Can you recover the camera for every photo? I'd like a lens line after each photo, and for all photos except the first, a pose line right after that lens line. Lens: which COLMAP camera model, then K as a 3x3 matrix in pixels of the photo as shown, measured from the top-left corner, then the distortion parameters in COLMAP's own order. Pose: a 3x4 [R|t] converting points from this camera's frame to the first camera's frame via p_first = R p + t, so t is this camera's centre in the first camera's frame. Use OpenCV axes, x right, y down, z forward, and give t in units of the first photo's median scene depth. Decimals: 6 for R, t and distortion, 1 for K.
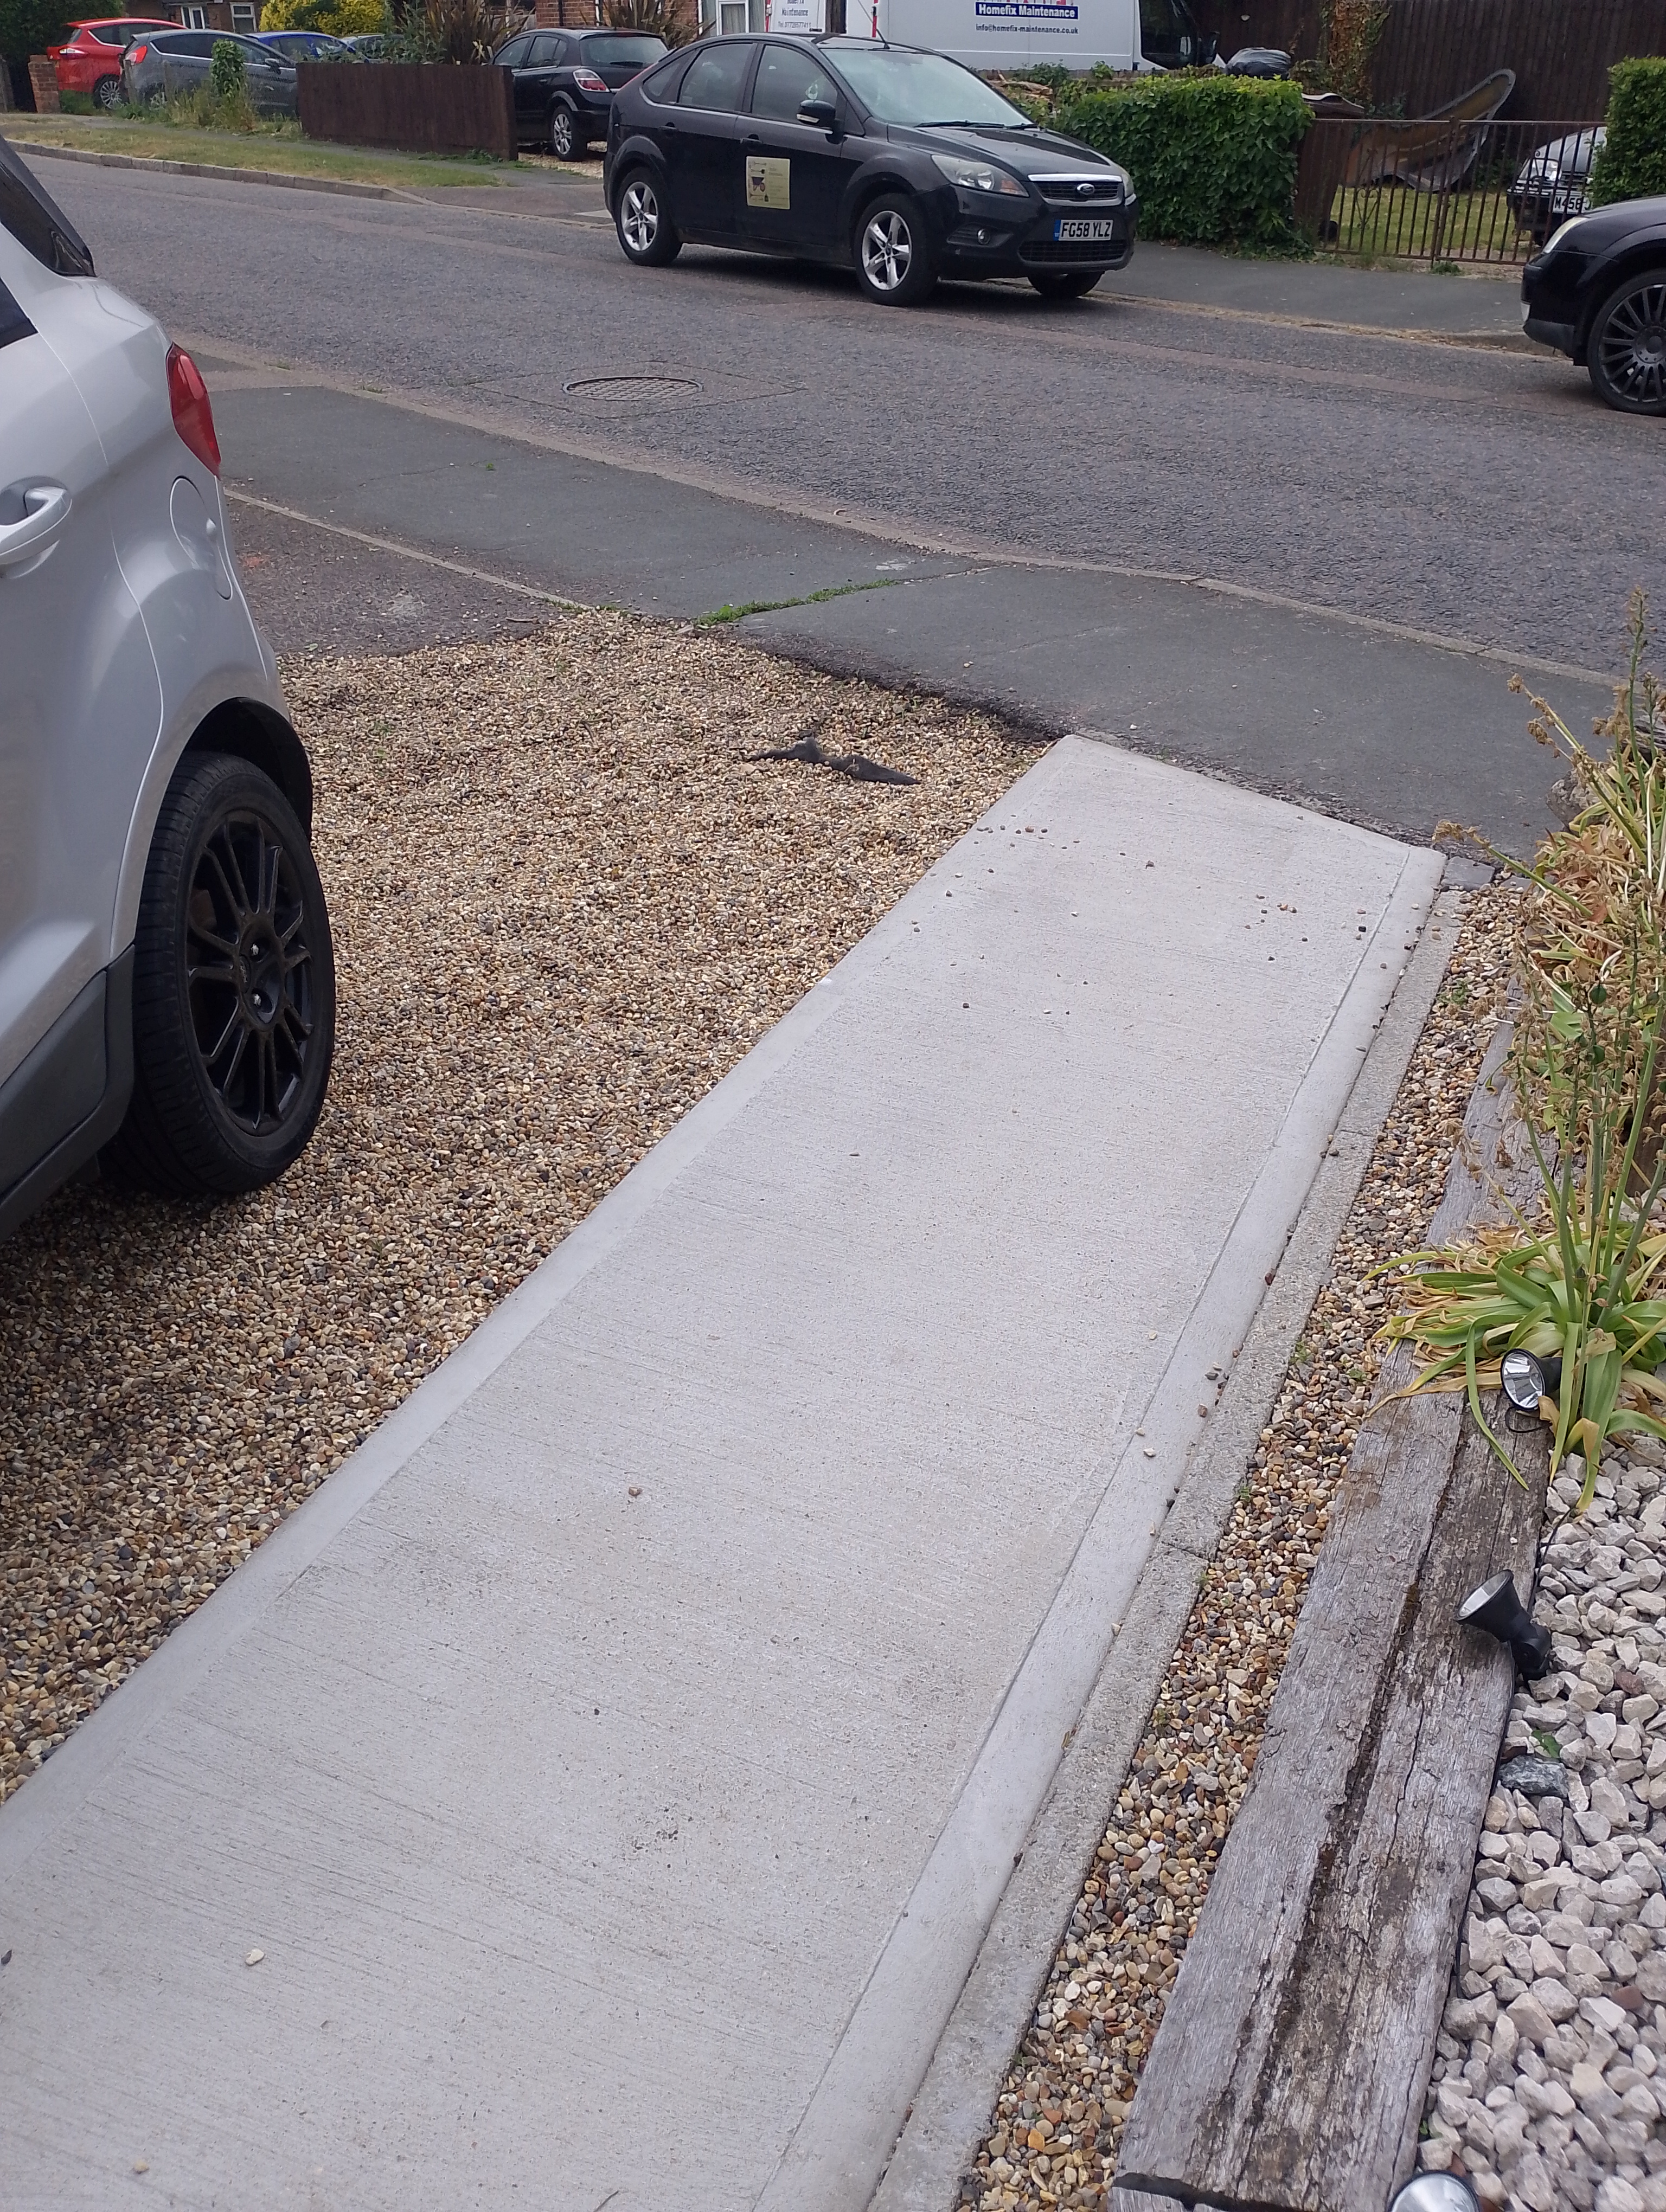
lens RADIAL K [[1797.4, 0, 841.9], [0, 1797.4, 1103.4], [0, 0, 1]] dist [0.062982, -0.080291]
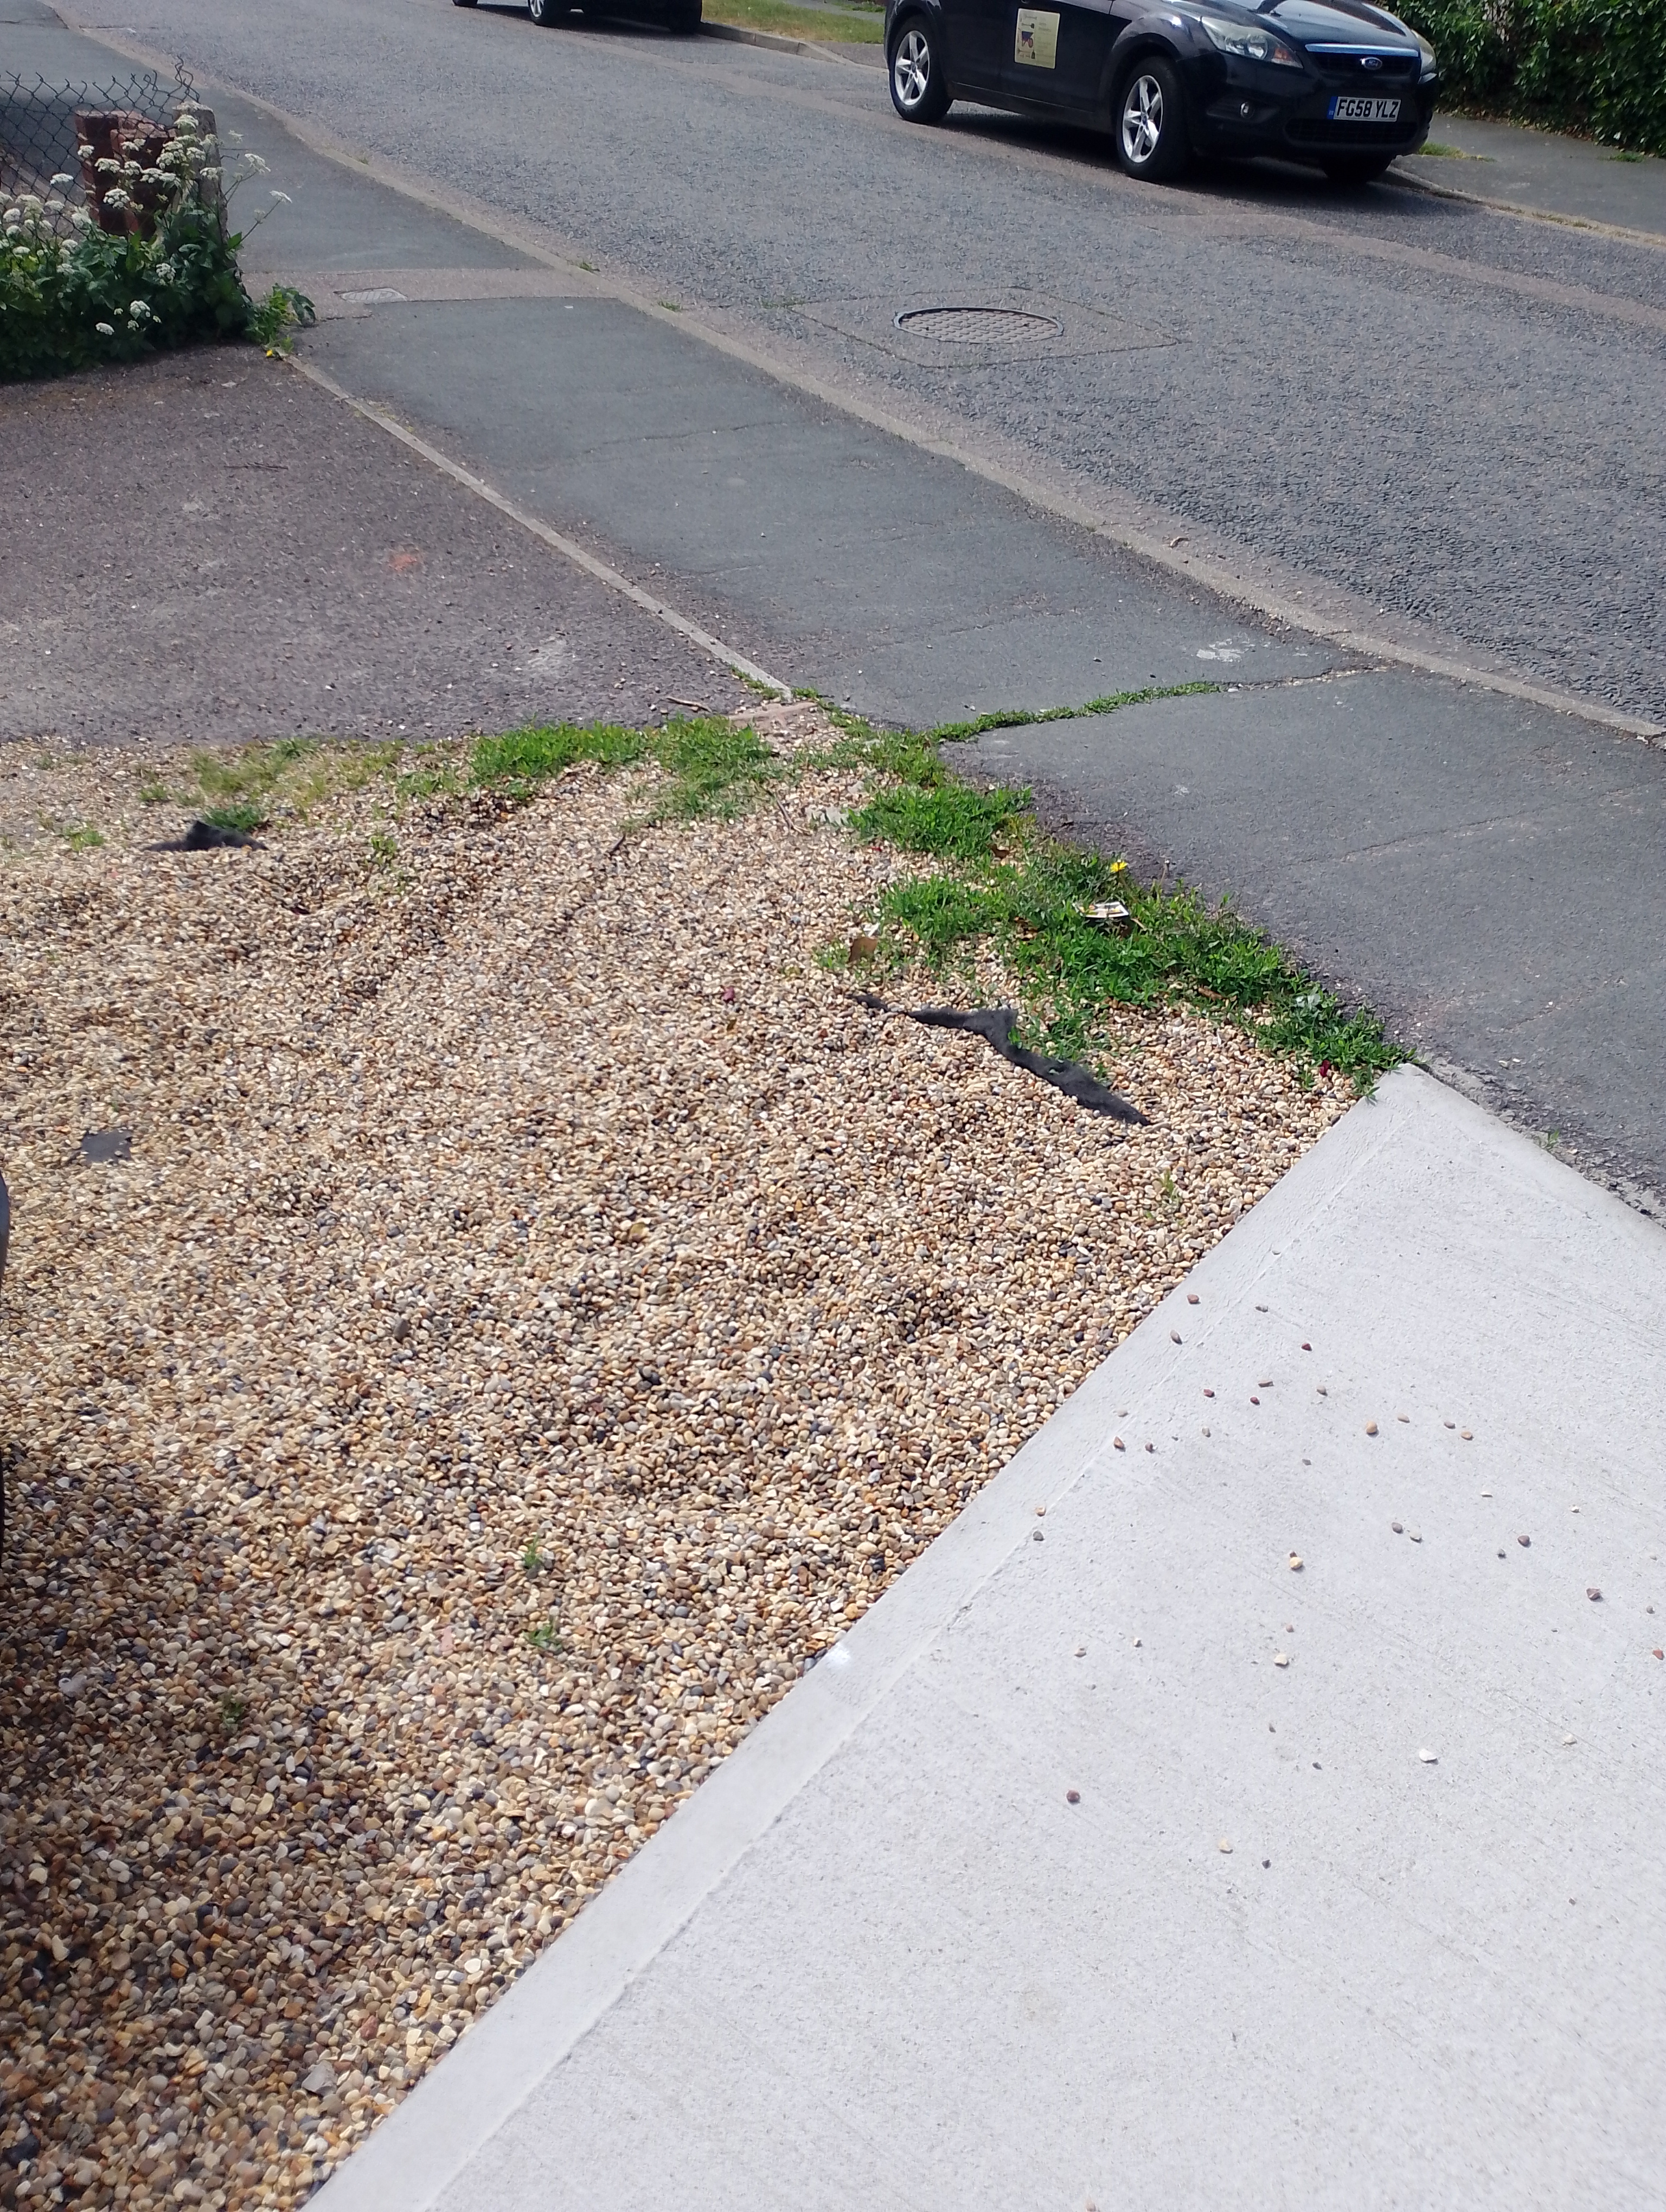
lens RADIAL K [[1797.4, 0, 841.9], [0, 1797.4, 1103.4], [0, 0, 1]] dist [0.062982, -0.080291]
pose [[0.972768, 0.152286, -0.174730, 0.035823], [-0.141055, 0.987152, 0.075064, -0.158066], [0.183917, -0.048373, 0.981751, 0.260594]]
